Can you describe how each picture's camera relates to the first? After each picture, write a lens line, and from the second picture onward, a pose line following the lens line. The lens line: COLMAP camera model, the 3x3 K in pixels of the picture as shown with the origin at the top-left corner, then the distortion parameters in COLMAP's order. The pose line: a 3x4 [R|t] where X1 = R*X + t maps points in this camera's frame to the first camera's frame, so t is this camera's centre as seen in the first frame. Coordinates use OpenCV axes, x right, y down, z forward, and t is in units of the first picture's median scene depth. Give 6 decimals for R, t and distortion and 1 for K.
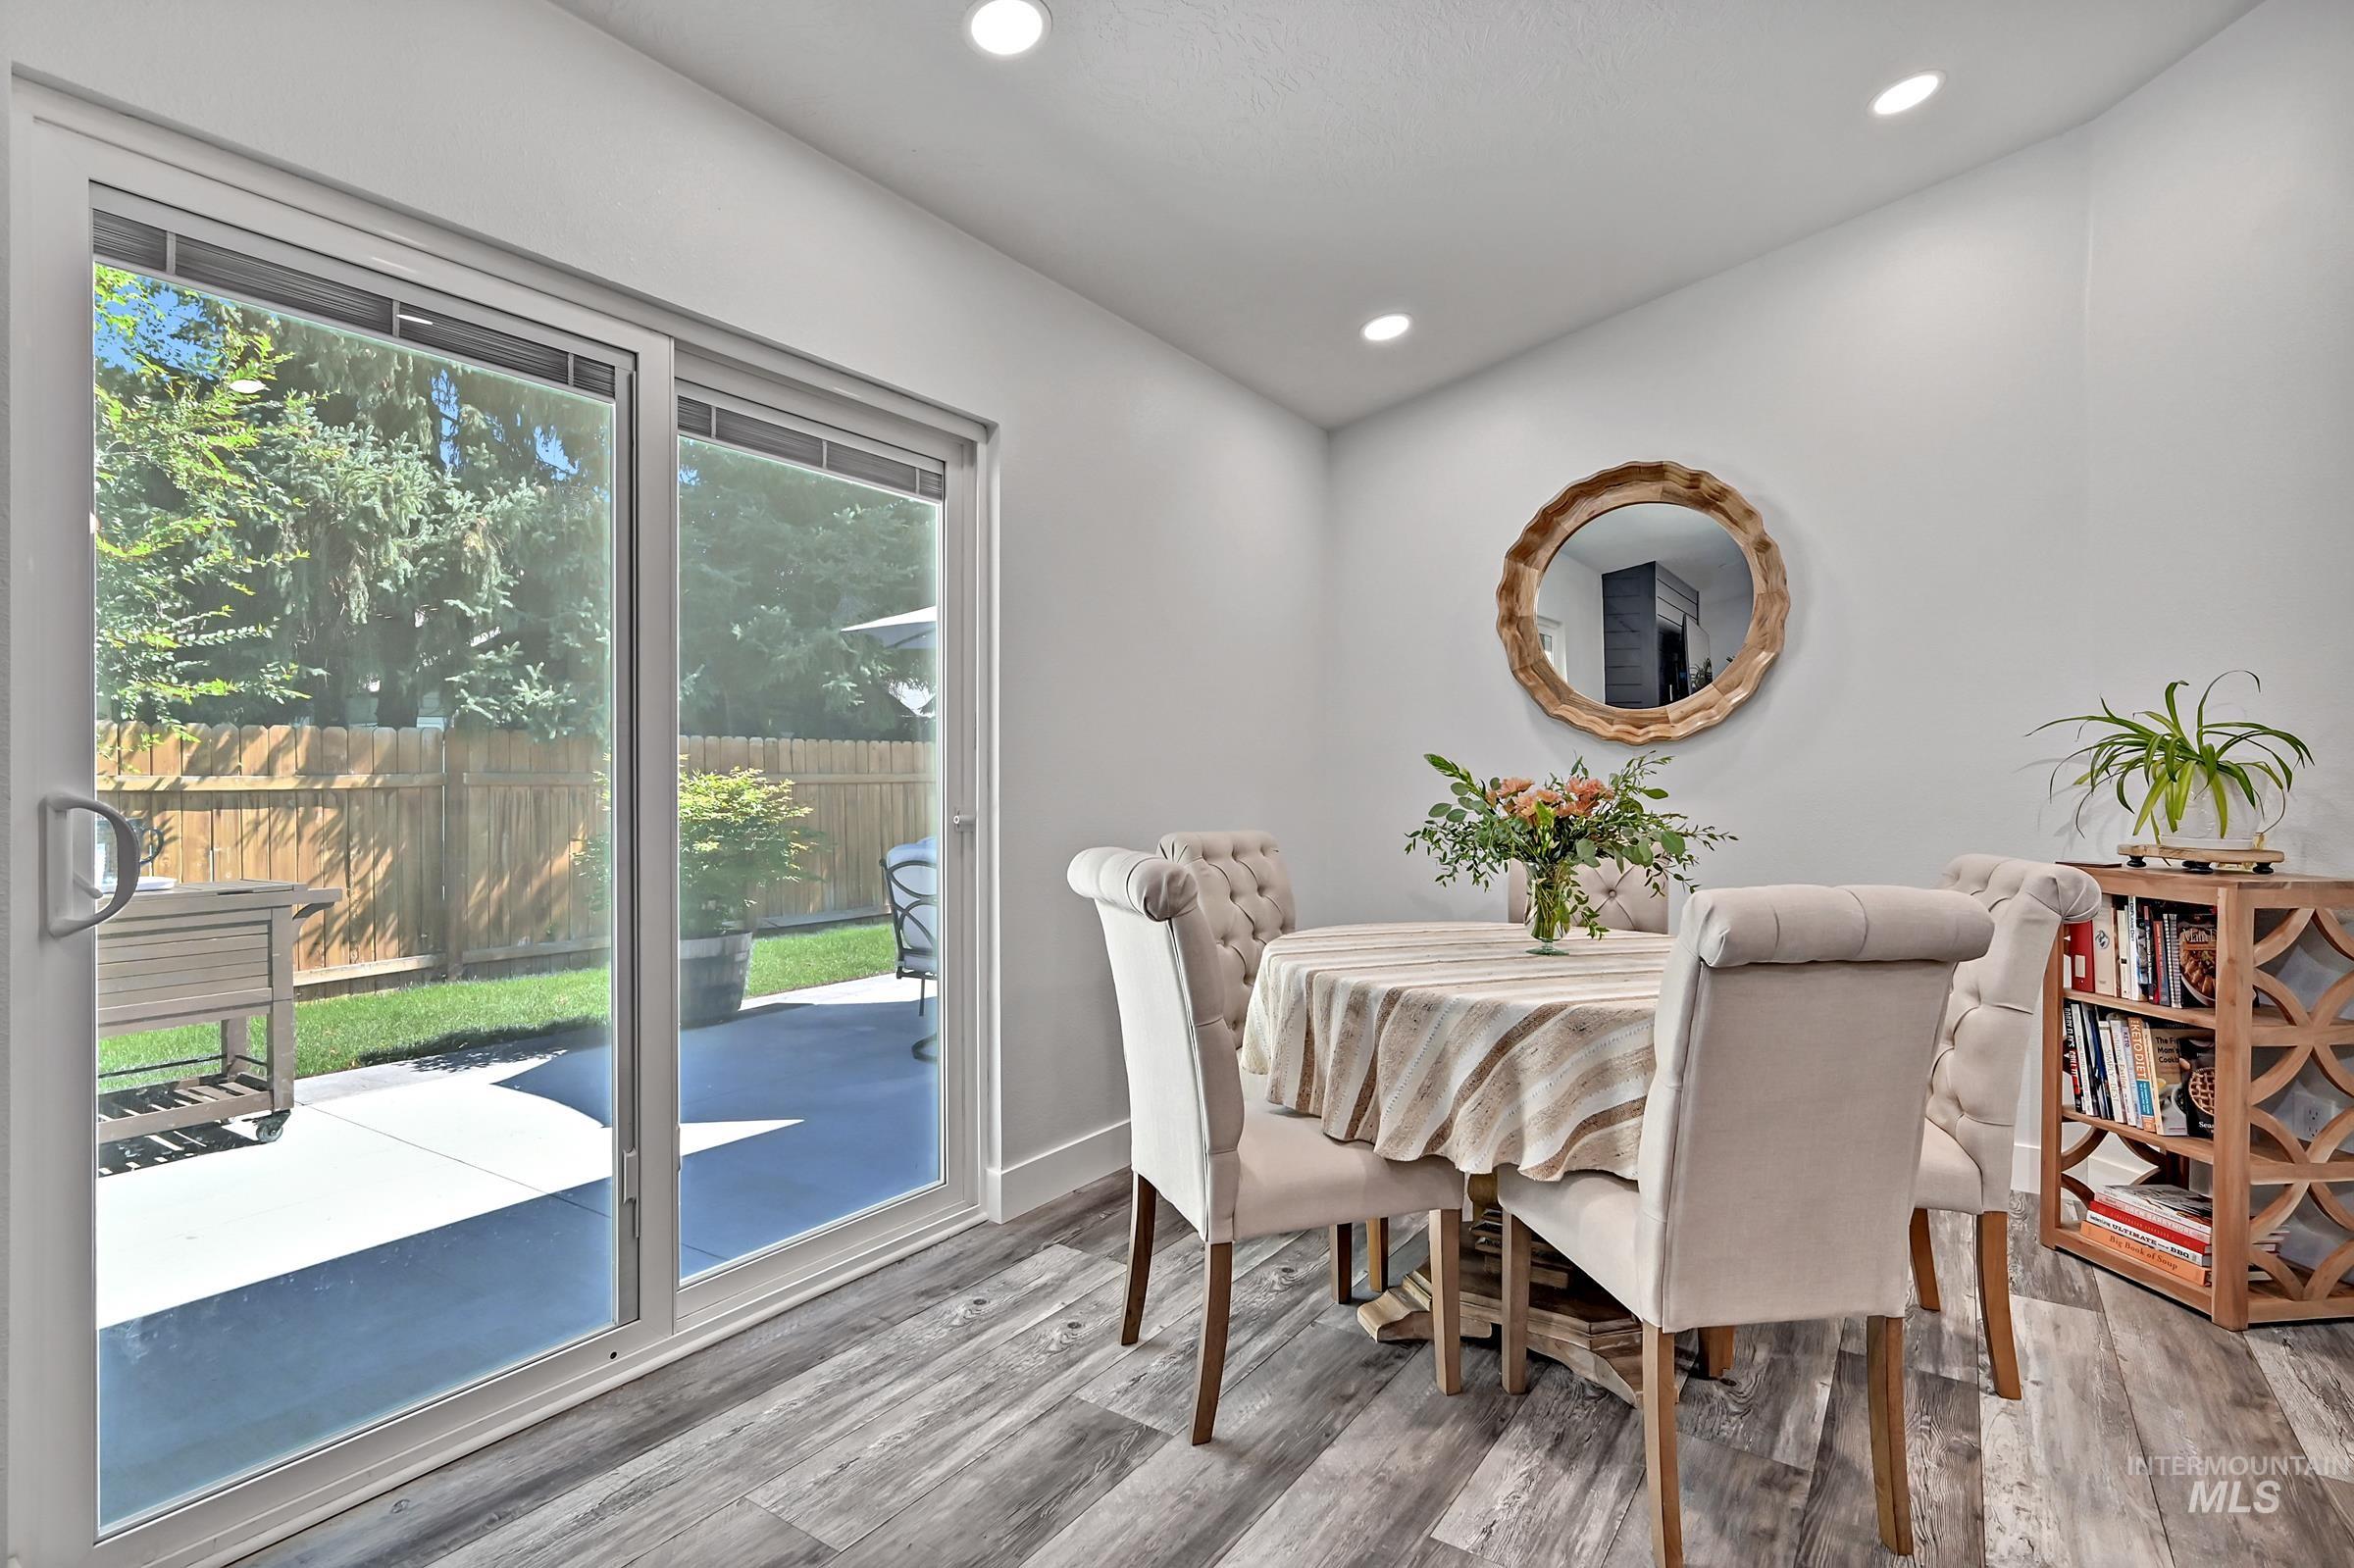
lens RADIAL K [[1150.4, 0, 1177.0], [0, 1150.4, 784.0], [0, 0, 1]] dist [0.003837, 0.000656]
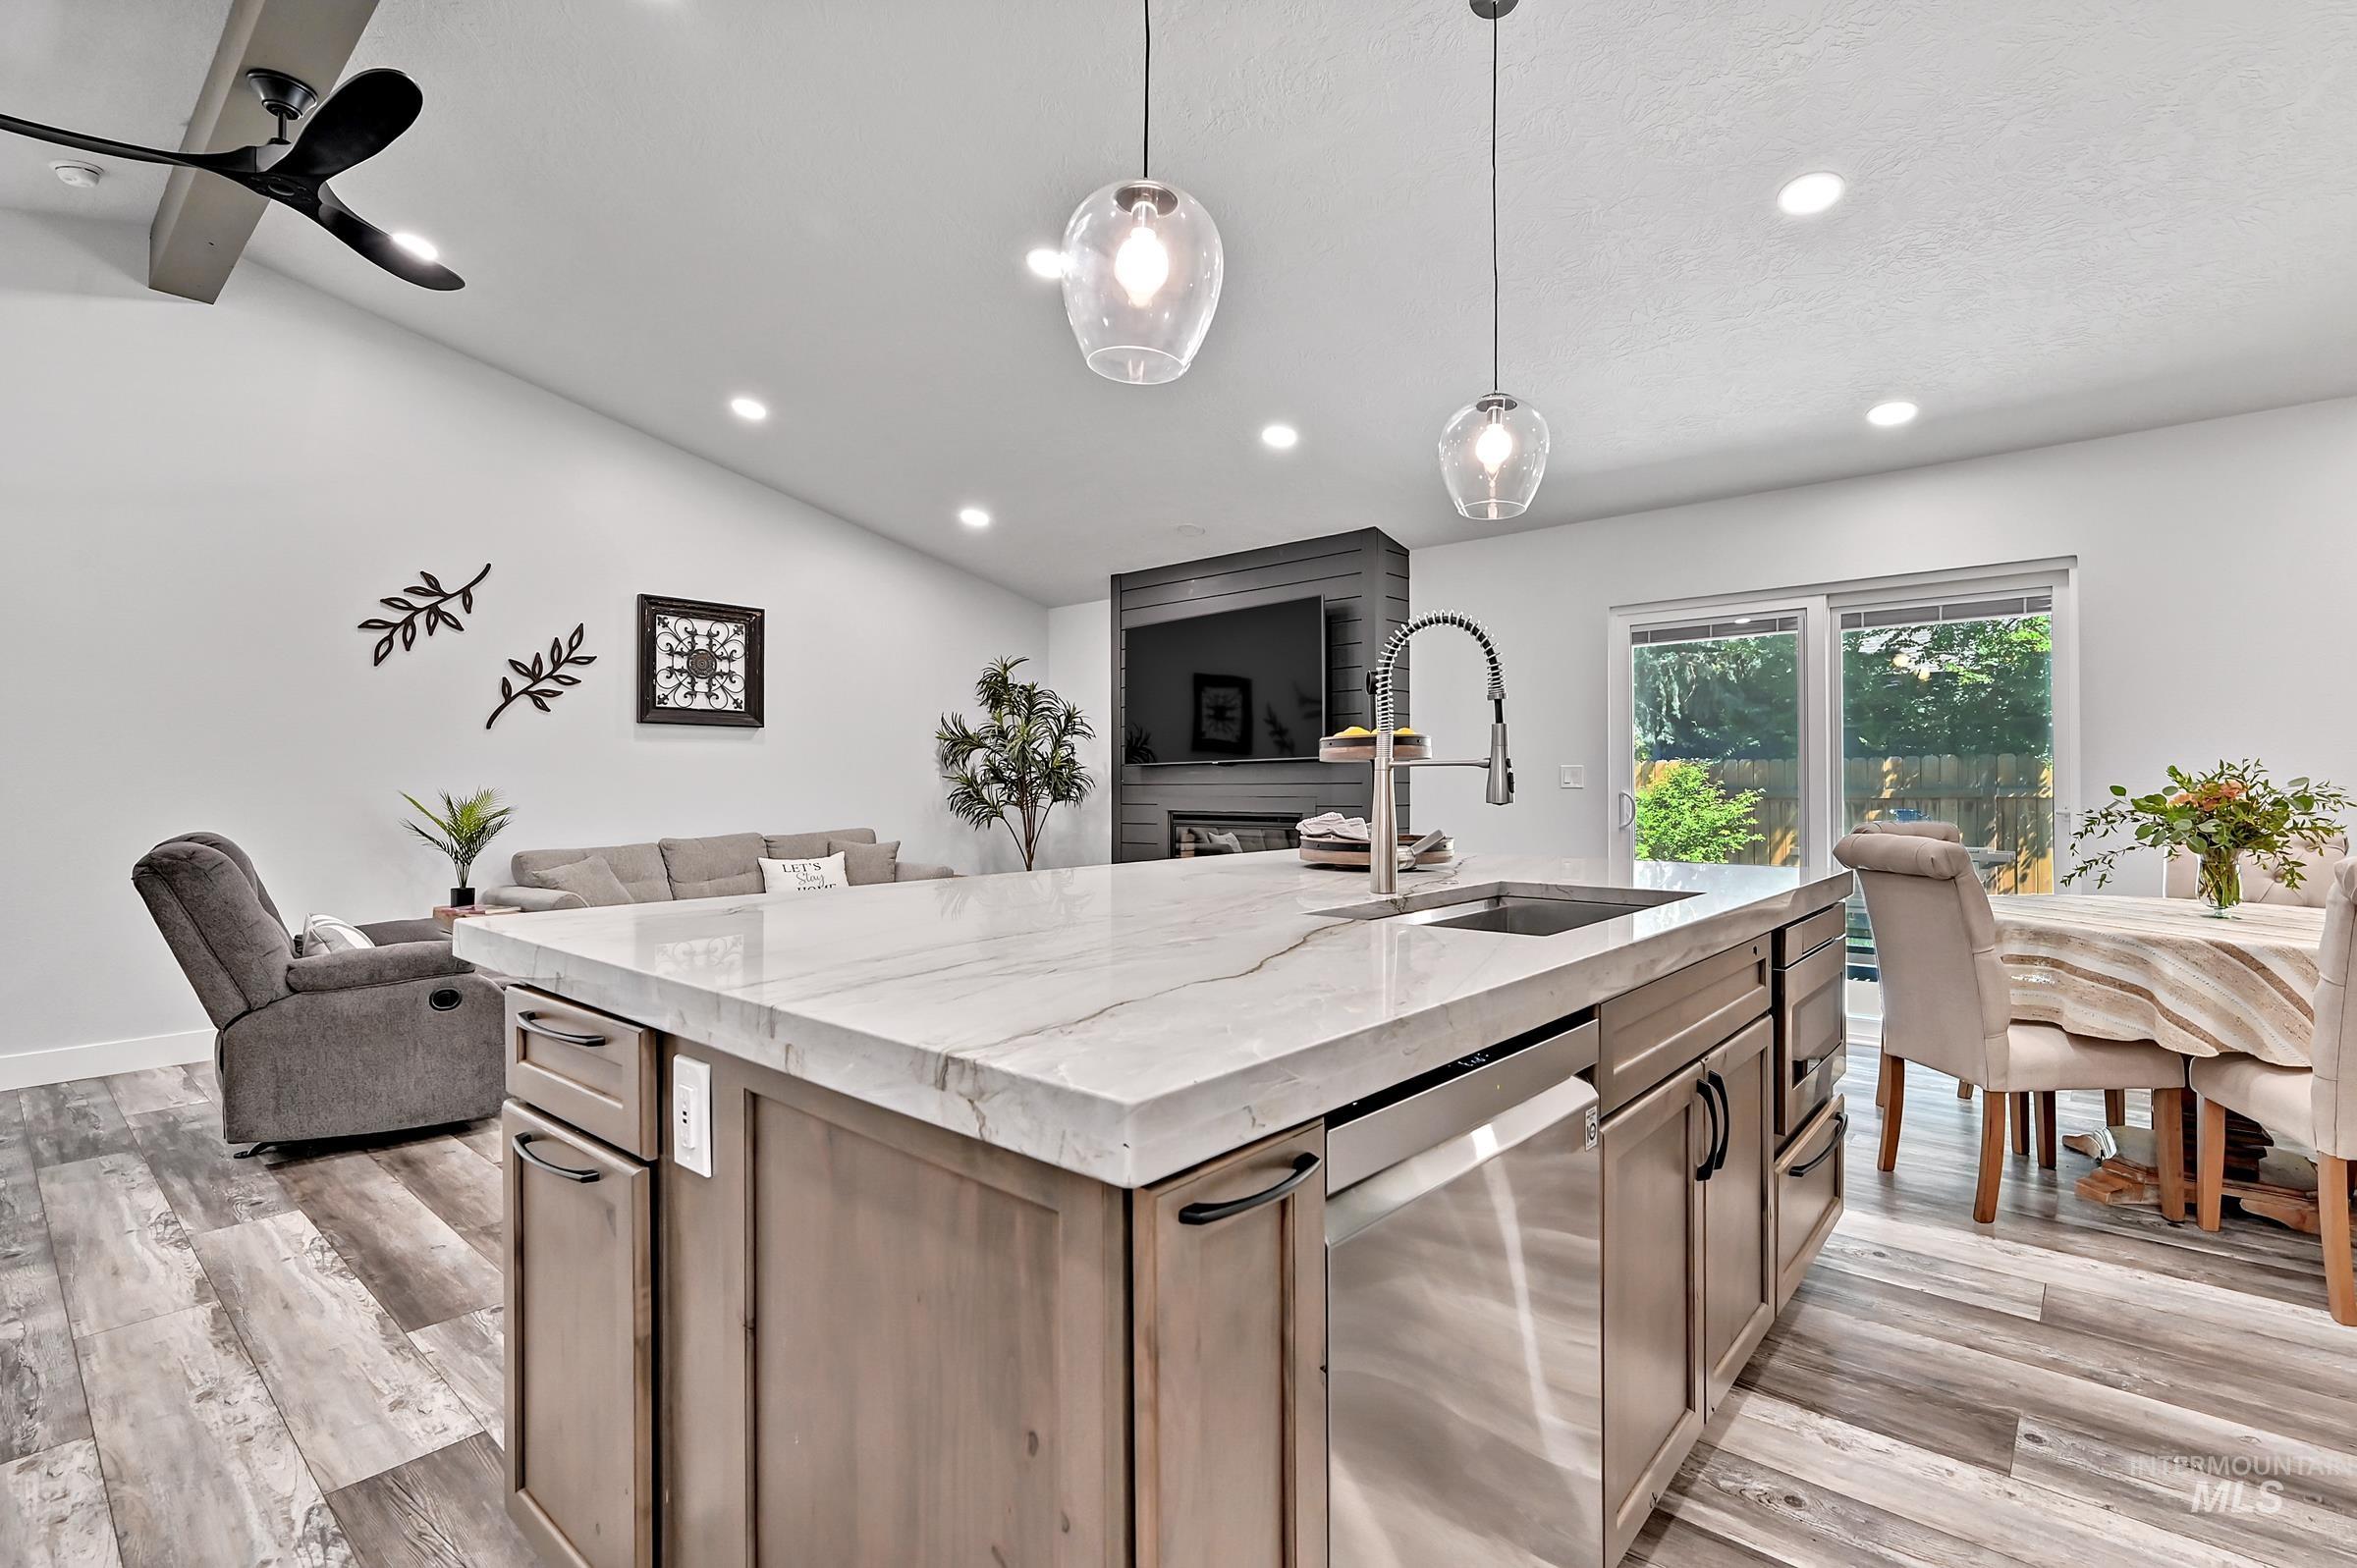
lens RADIAL K [[1081.8, 0, 1179.1], [0, 1081.8, 767.9], [0, 0, 1]] dist [0.000264, 0.000088]
pose [[-0.123347, -0.023587, -0.992083, 1.174158], [-0.006108, 0.999717, -0.023009, 0.009986], [0.992345, 0.003222, -0.123457, -0.004230]]
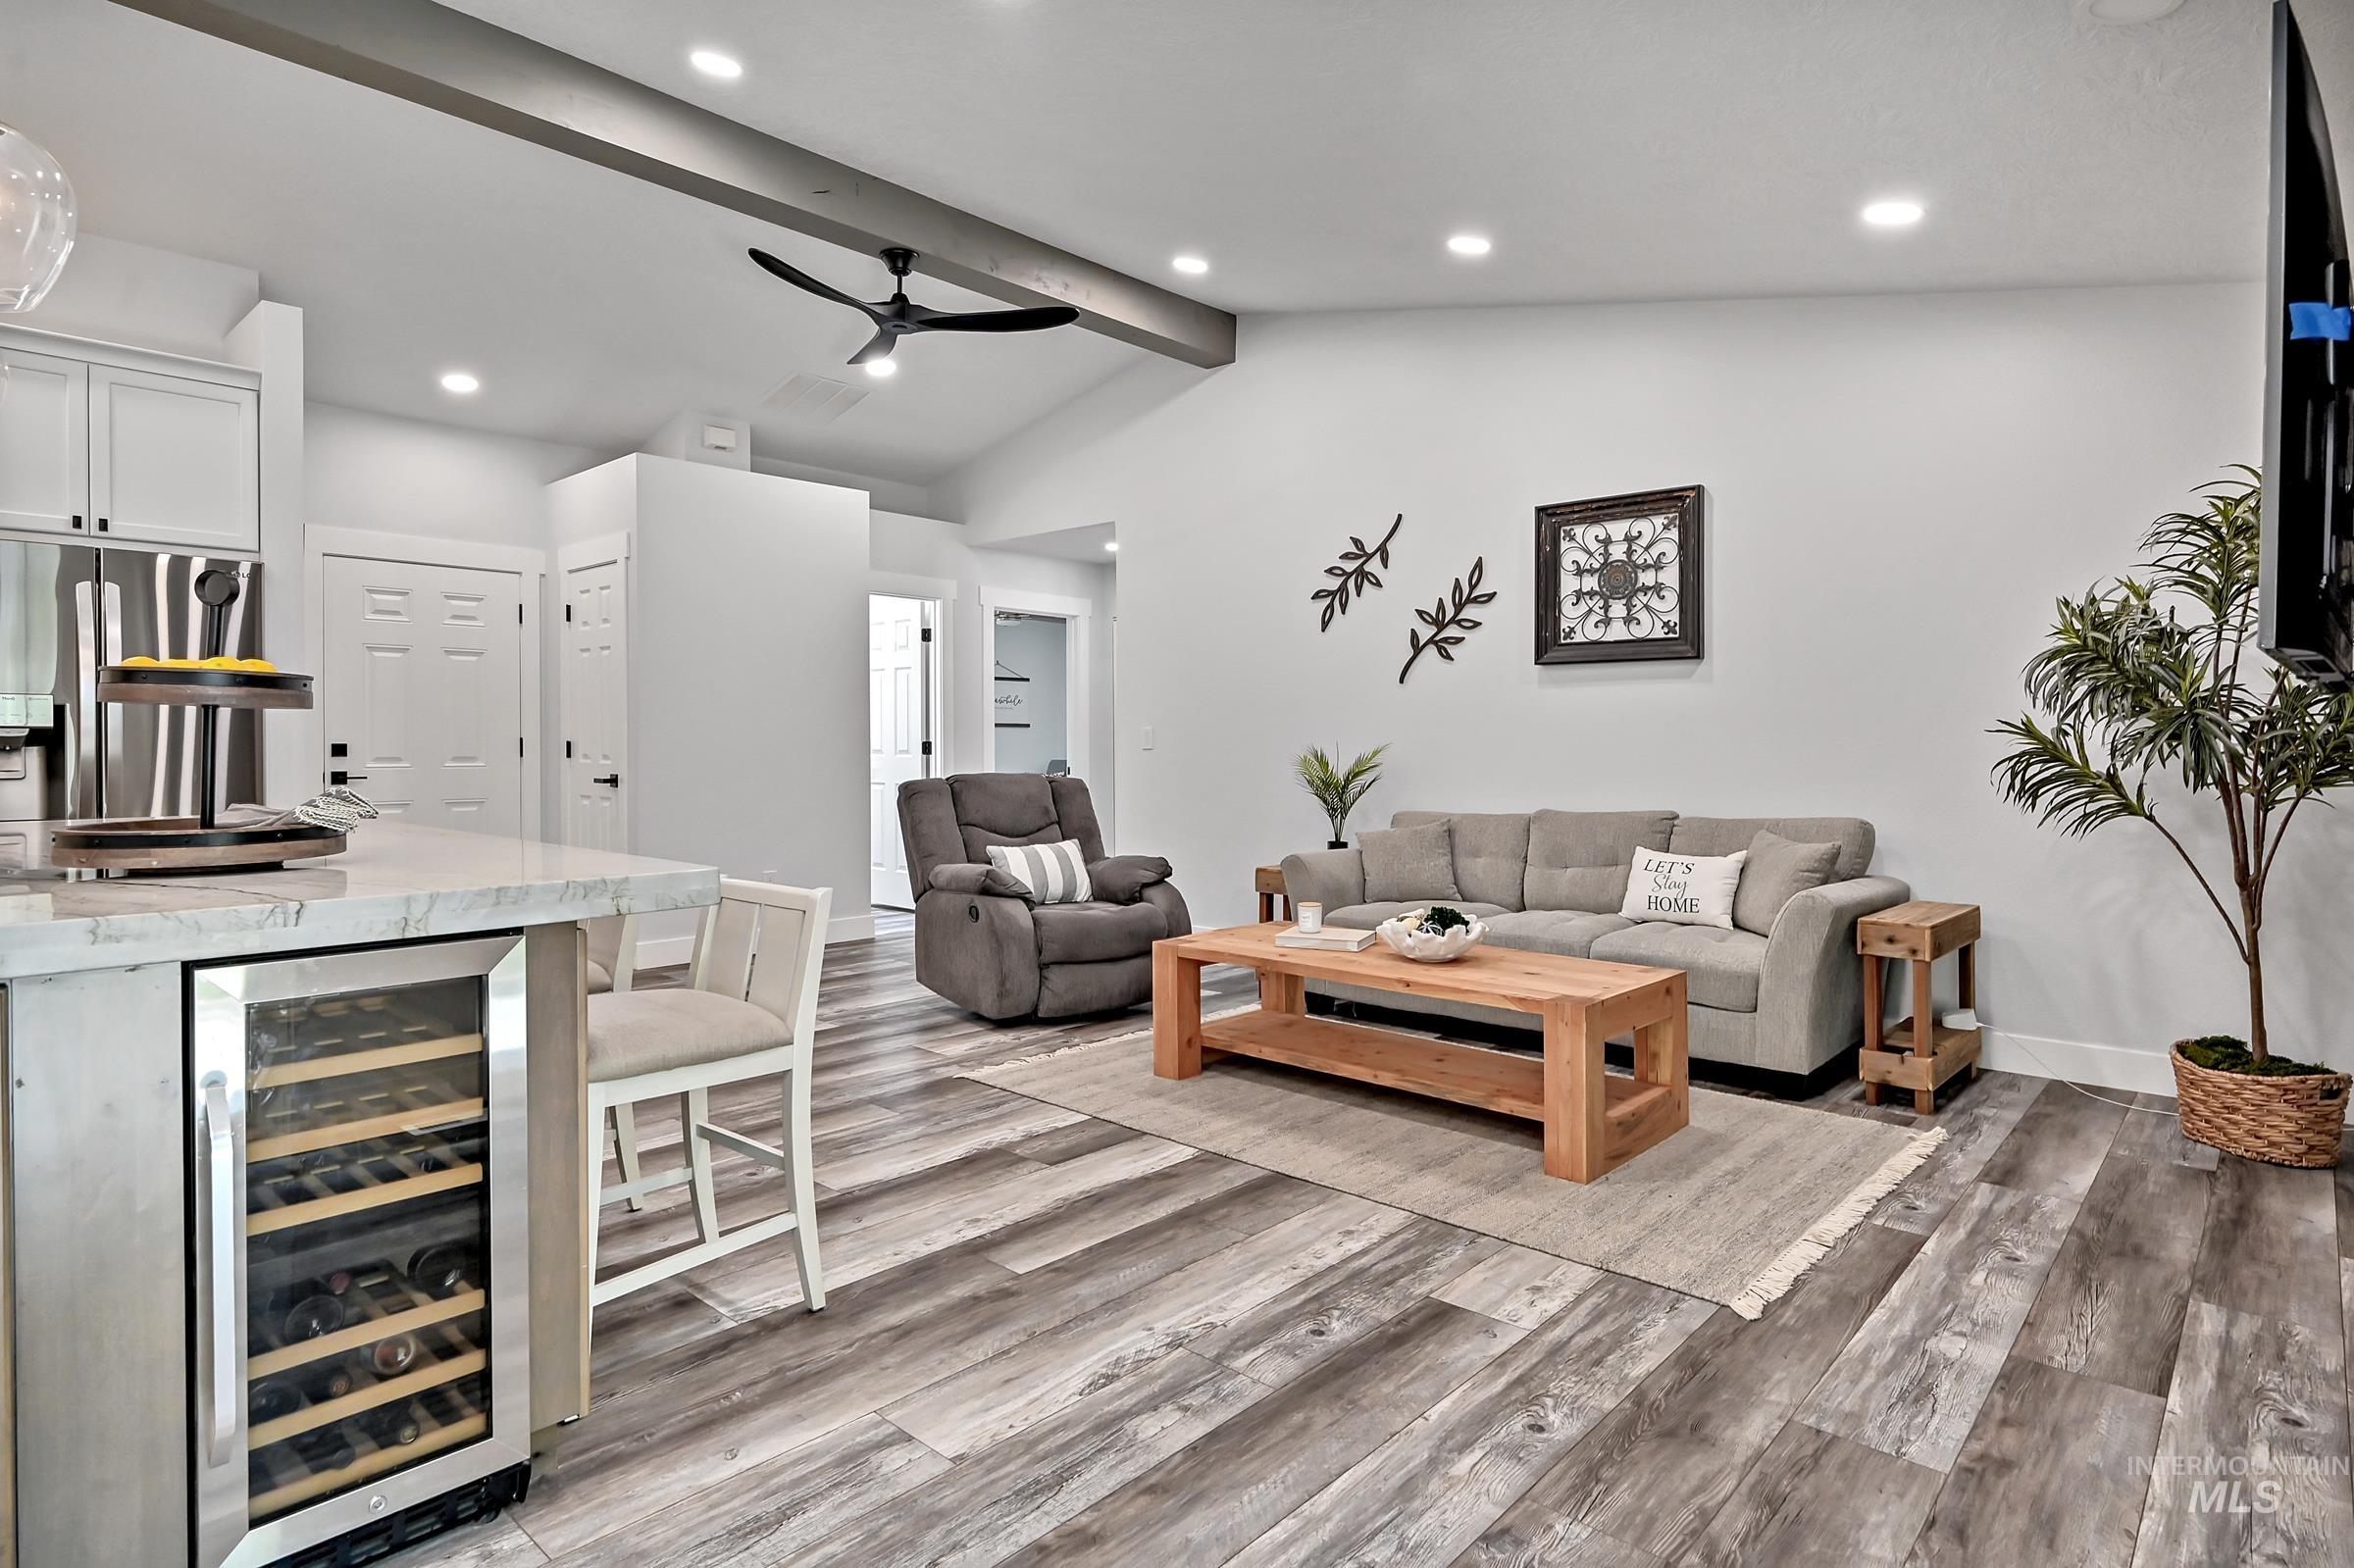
lens RADIAL K [[1231.4, 0, 1186.3], [0, 1231.4, 721.2], [0, 0, 1]] dist [-0.000454, -0.000178]
pose [[-0.989400, -0.011674, 0.144744, -0.149255], [-0.013067, 0.999877, -0.008675, -0.003248], [-0.144625, -0.010474, -0.989431, 0.551176]]
